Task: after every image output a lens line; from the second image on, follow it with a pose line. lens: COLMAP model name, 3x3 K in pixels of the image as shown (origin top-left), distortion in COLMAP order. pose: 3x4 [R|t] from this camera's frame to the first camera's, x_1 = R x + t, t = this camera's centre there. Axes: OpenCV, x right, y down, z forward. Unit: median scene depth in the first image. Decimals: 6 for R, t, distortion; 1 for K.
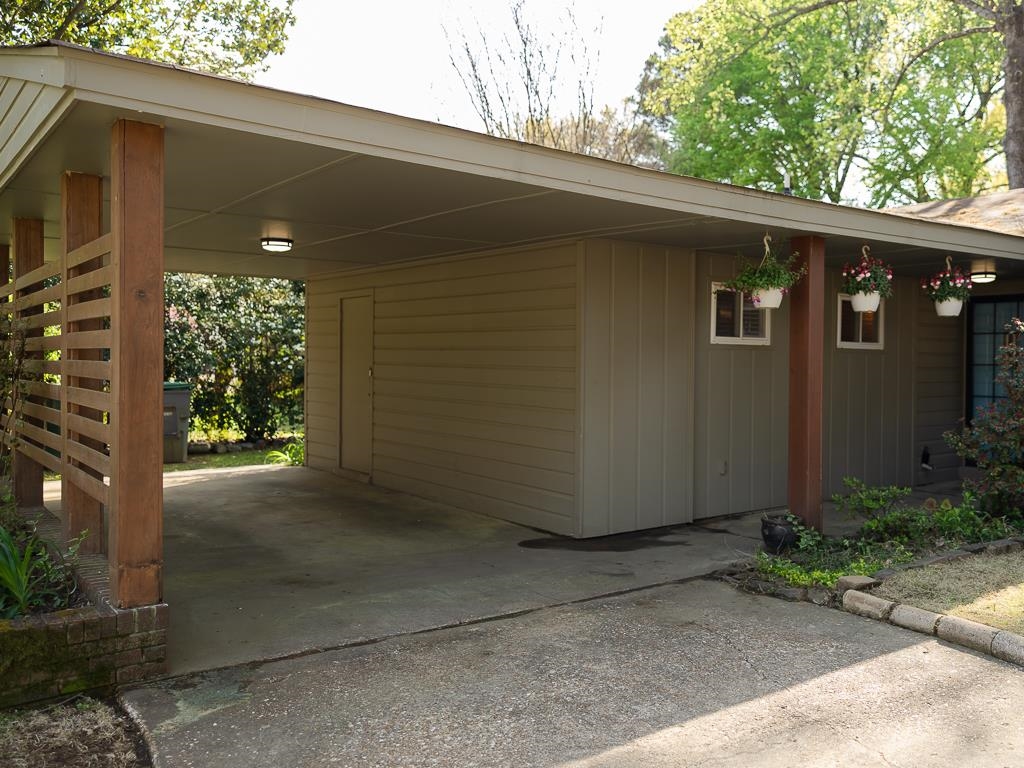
lens RADIAL K [[1026.6, 0, 528.8], [0, 1026.6, 375.0], [0, 0, 1]] dist [0.013224, 0.004110]
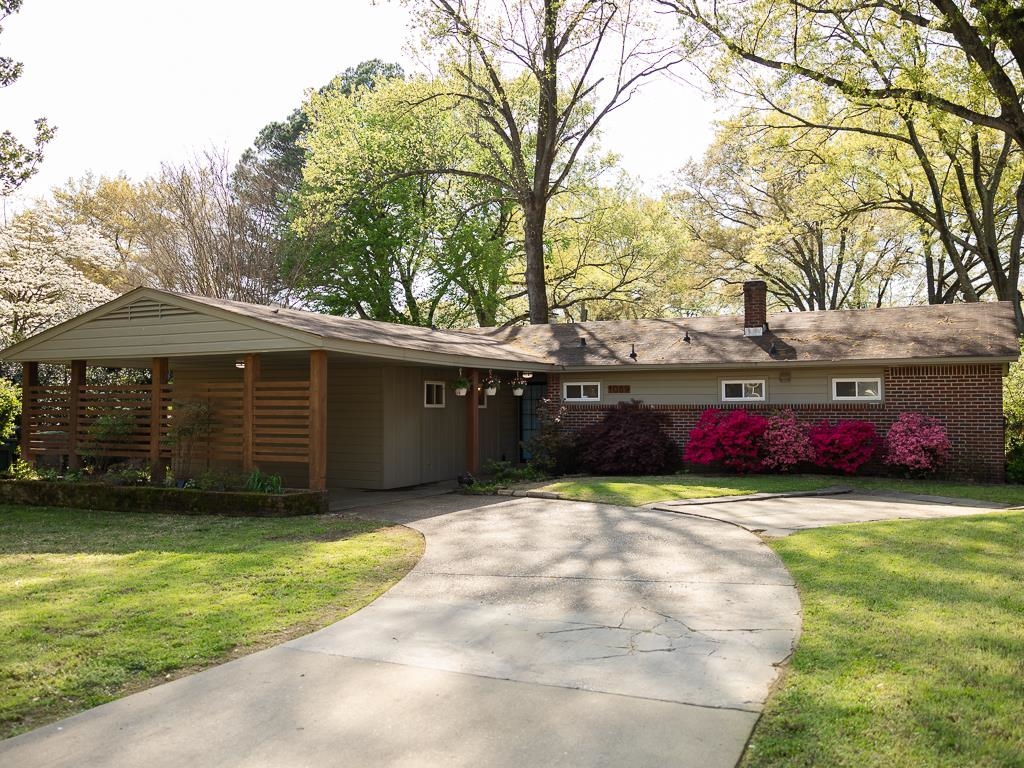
lens RADIAL K [[905.7, 0, 512.0], [0, 905.7, 384.0], [0, 0, 1]] dist [0.041916, -0.022459]
pose [[0.911746, 0.002247, 0.410748, -0.498249], [0.014854, 0.999151, -0.038438, -0.001775], [-0.410485, 0.041148, 0.910938, -0.974493]]
